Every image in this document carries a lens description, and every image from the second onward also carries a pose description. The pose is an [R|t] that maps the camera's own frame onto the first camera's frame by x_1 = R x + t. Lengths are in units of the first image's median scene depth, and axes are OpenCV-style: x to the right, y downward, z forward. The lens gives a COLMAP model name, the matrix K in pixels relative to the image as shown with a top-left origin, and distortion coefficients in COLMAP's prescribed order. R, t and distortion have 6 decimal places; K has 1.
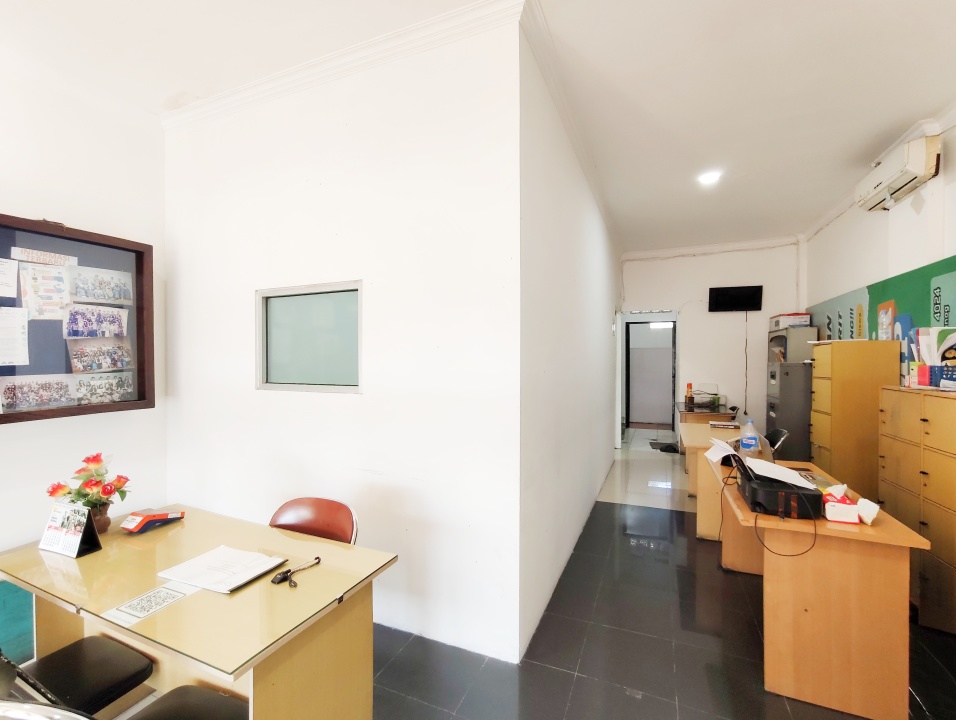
lens RADIAL K [[427.8, 0, 478.0], [0, 427.8, 360.0], [0, 0, 1]] dist [0.002670, 0.000457]
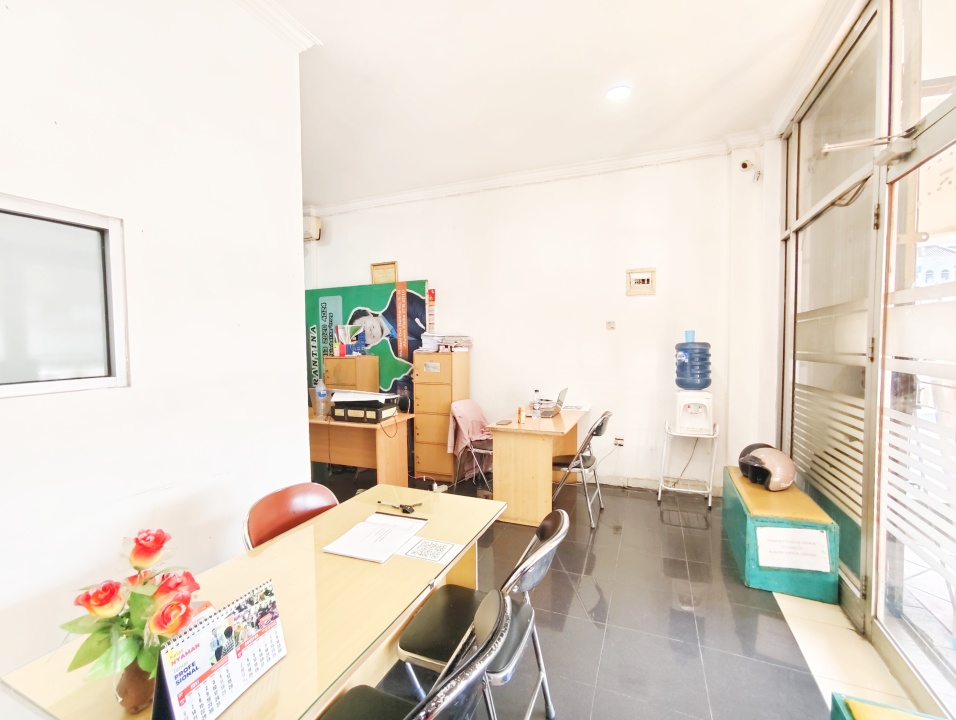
lens RADIAL K [[427.8, 0, 478.0], [0, 427.8, 360.0], [0, 0, 1]] dist [0.002670, 0.000457]
pose [[-0.017976, -0.037557, 0.999133, -0.893736], [0.018344, 0.999114, 0.037887, 0.020461], [-0.999670, 0.019009, -0.017271, 0.434107]]
